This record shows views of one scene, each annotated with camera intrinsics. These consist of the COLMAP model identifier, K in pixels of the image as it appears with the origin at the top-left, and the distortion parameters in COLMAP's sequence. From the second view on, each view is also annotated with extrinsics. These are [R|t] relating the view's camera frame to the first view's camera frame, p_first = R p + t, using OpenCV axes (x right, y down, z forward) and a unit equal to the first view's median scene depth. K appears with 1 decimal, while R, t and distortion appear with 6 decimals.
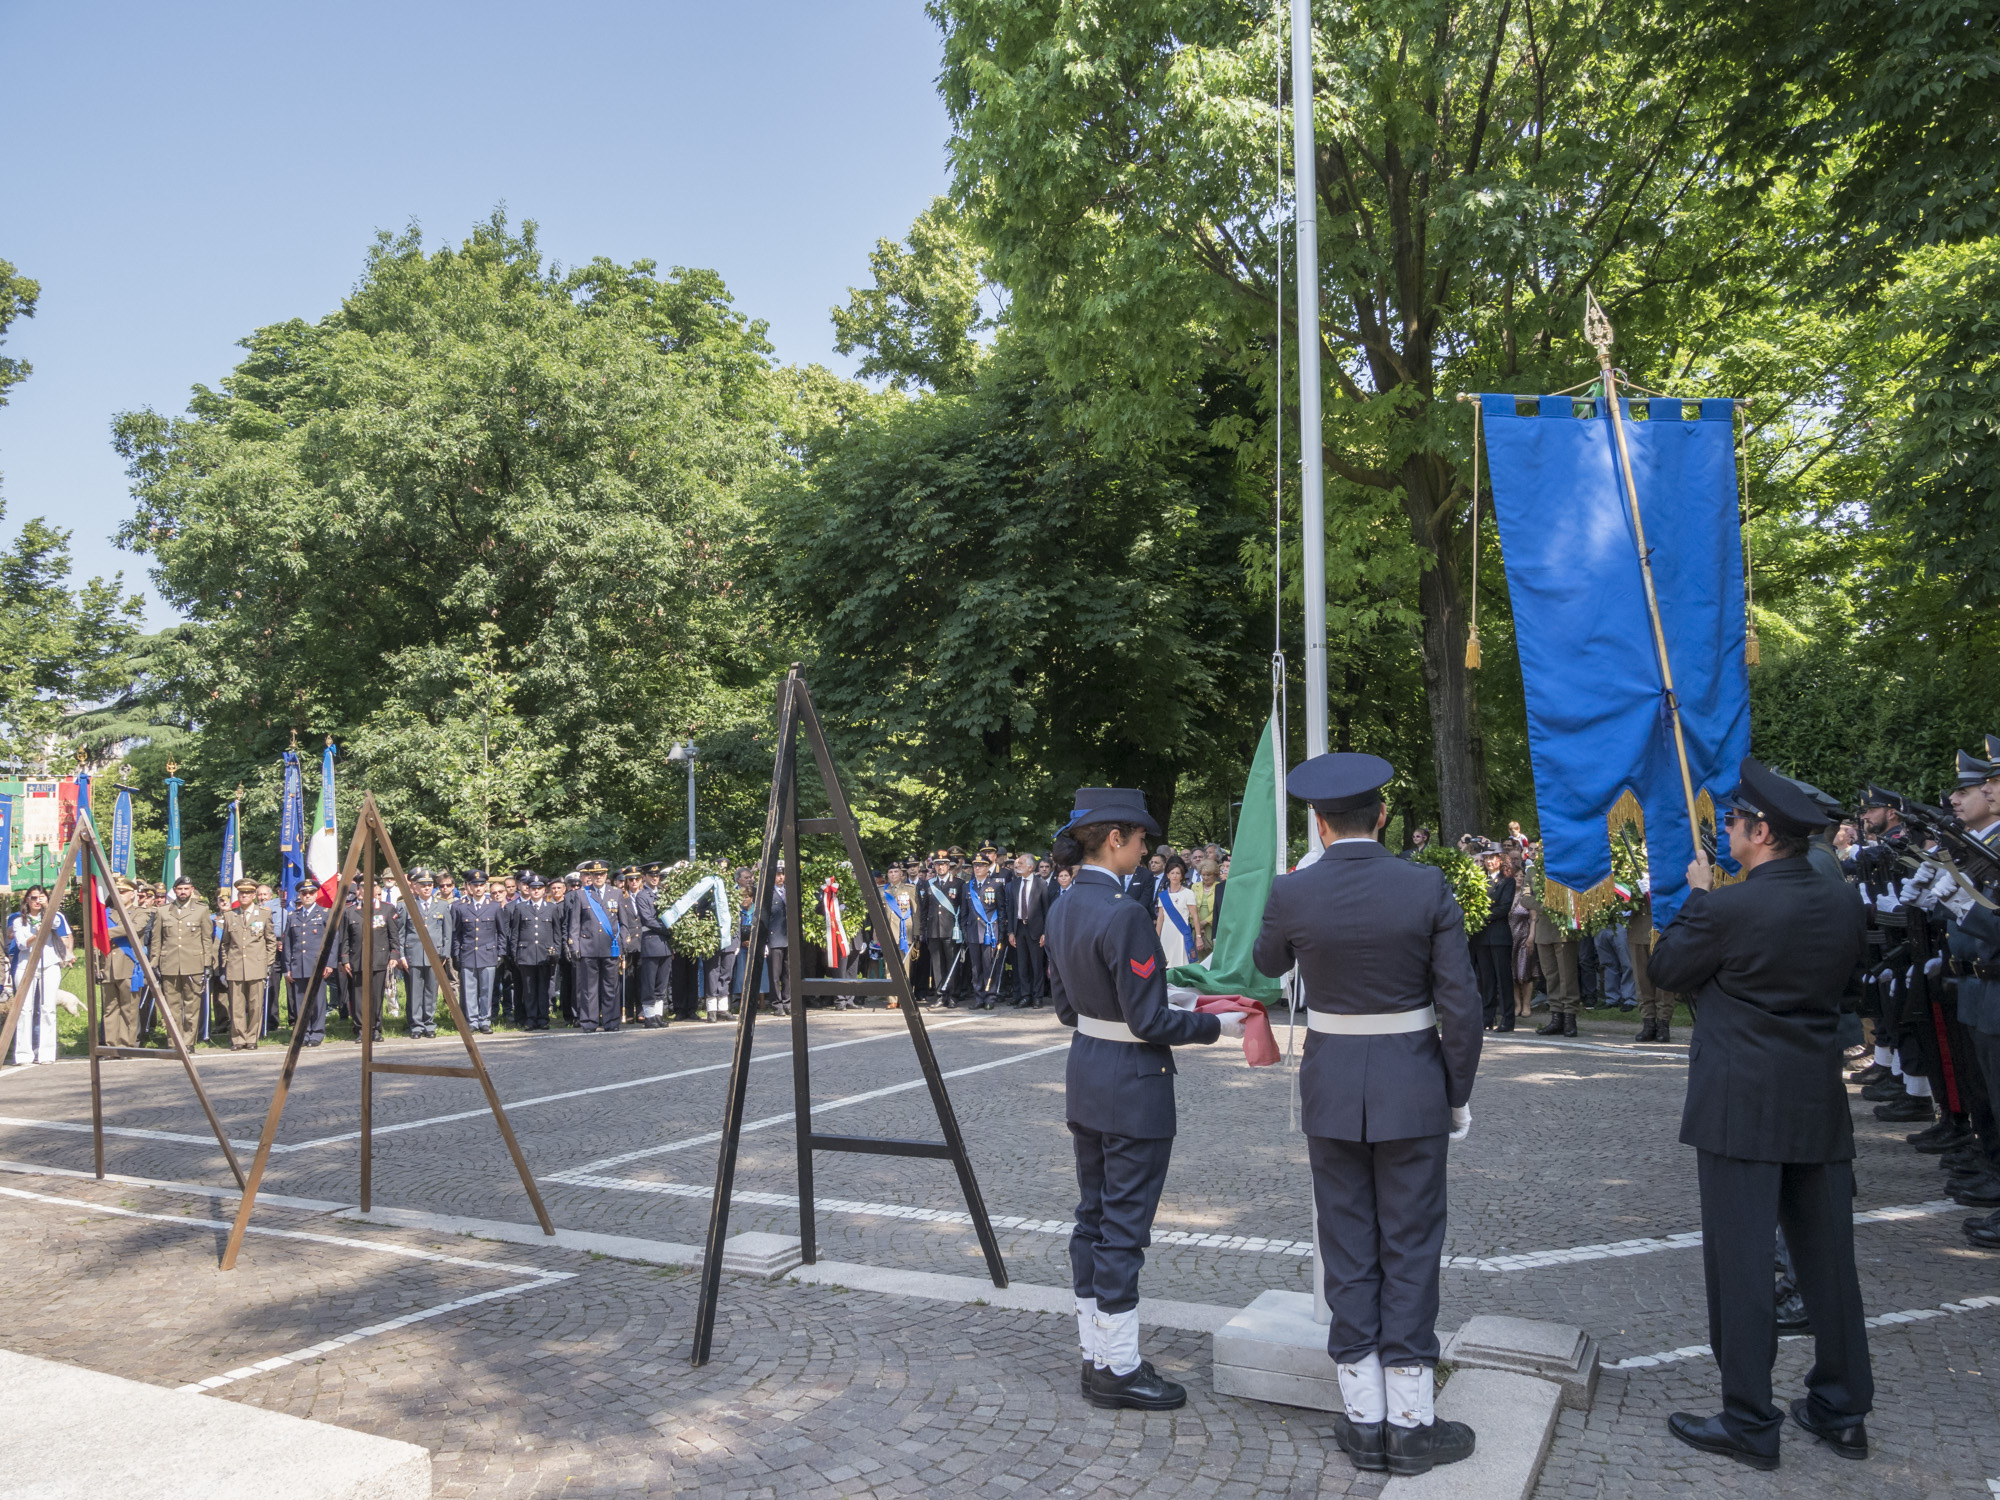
lens RADIAL K [[1381.9, 0, 998.4], [0, 1381.9, 746.0], [0, 0, 1]] dist [-0.001640, 0.000013]
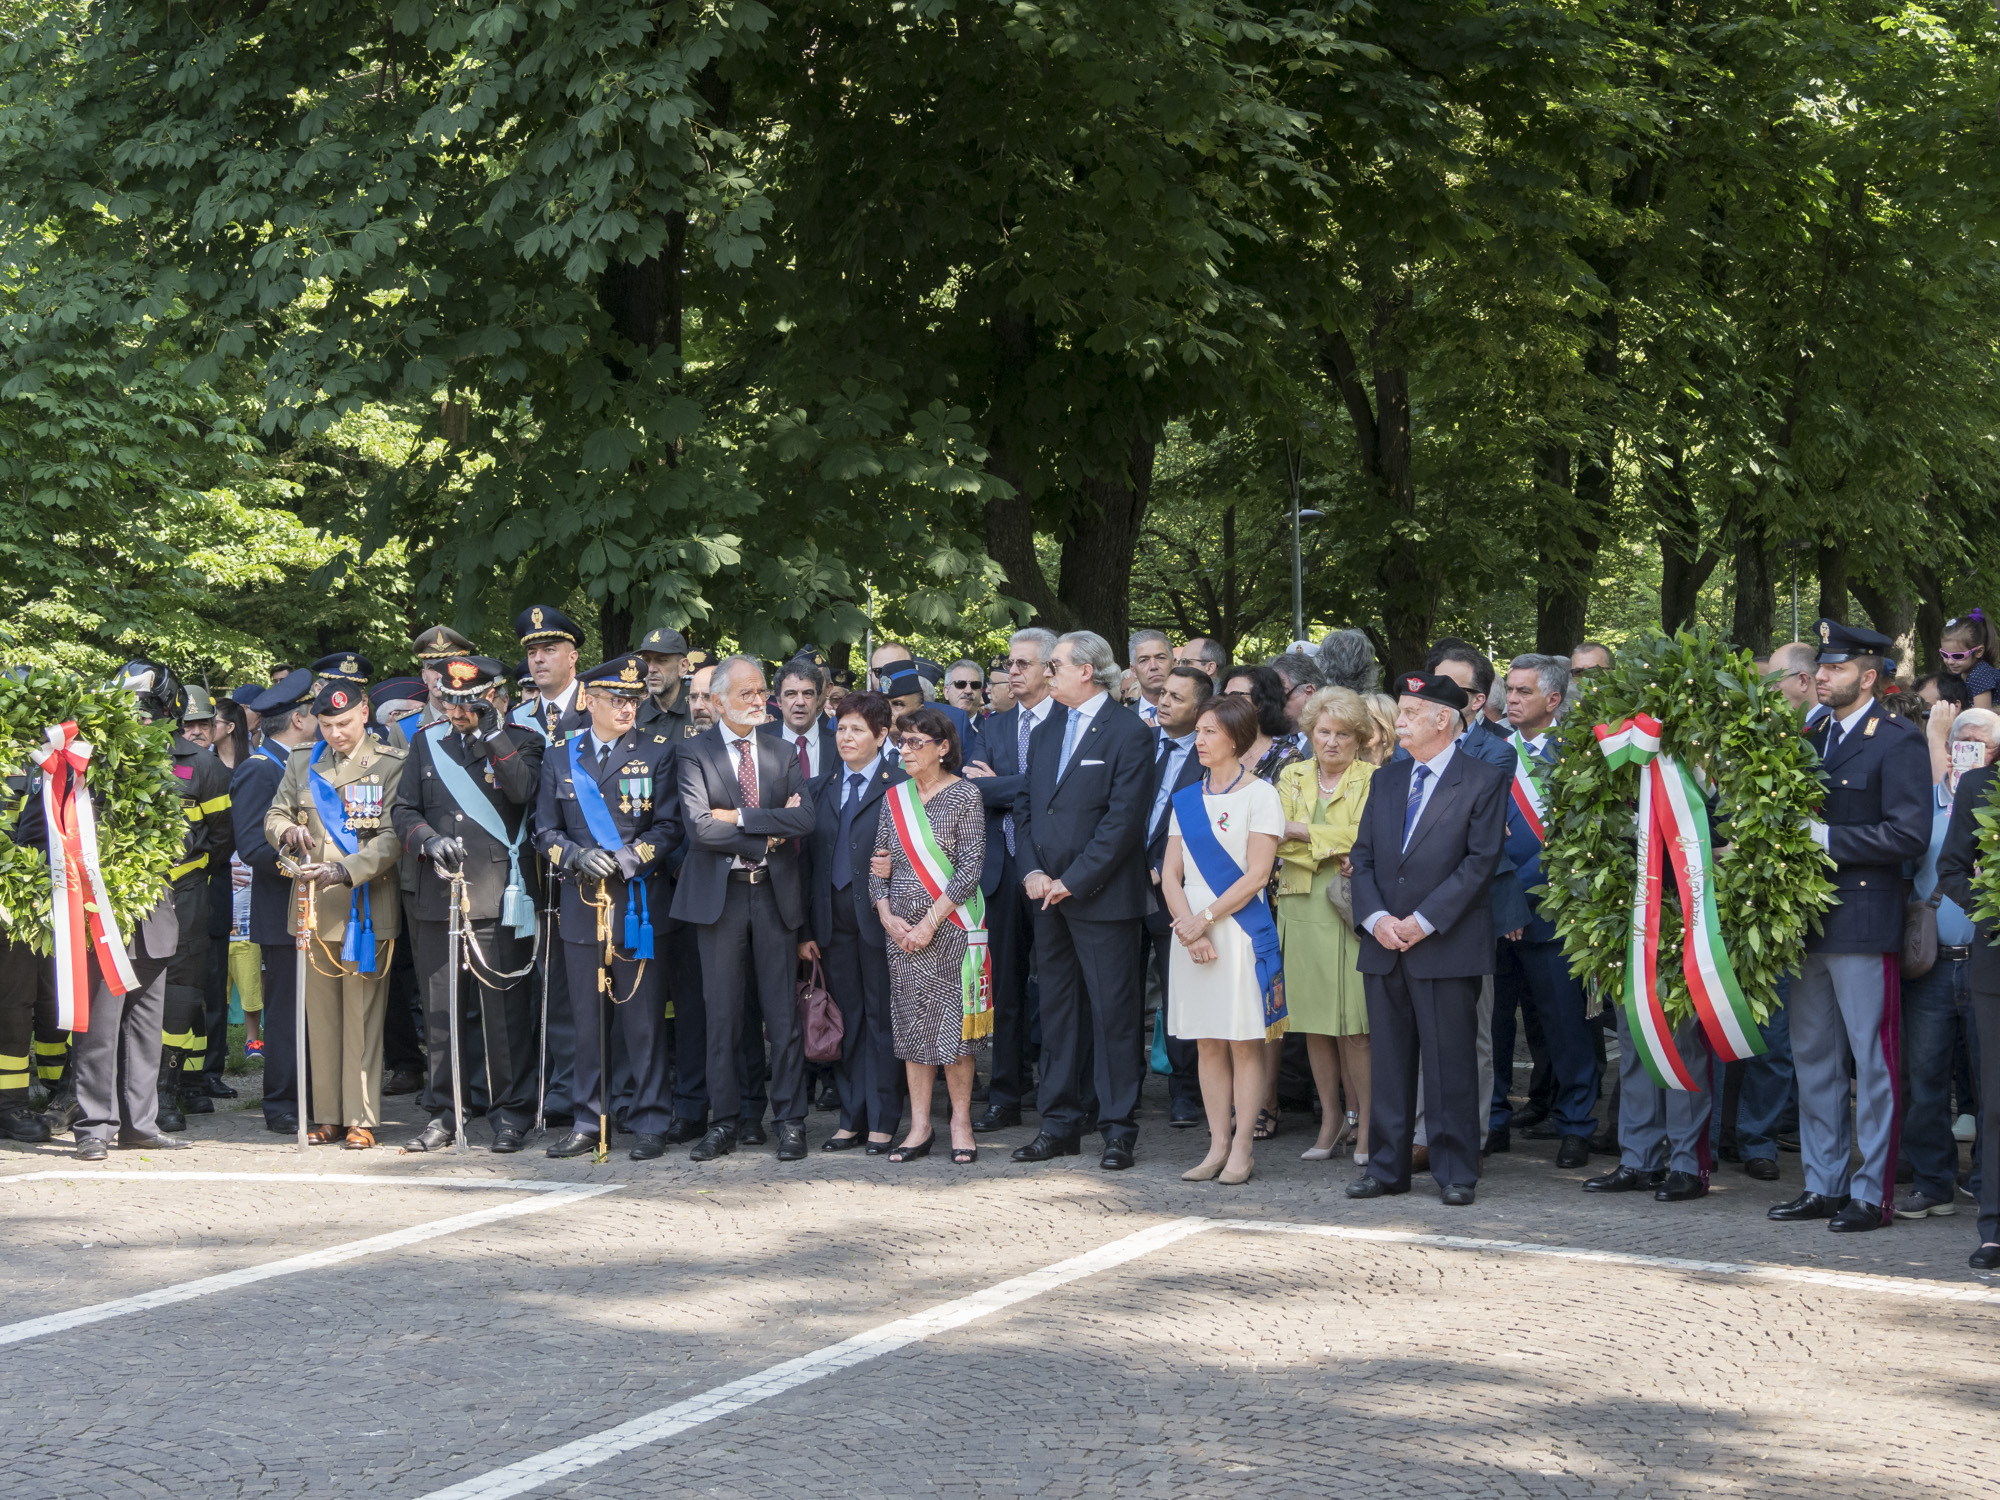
lens RADIAL K [[3605.8, 0, 1004.0], [0, 3605.8, 746.9], [0, 0, 1]] dist [0.116972, 0.000000]
pose [[0.994772, 0.016140, 0.100837, -0.000022], [-0.027004, 0.993857, 0.107324, 0.006431], [-0.098485, -0.109486, 0.989097, 0.116787]]
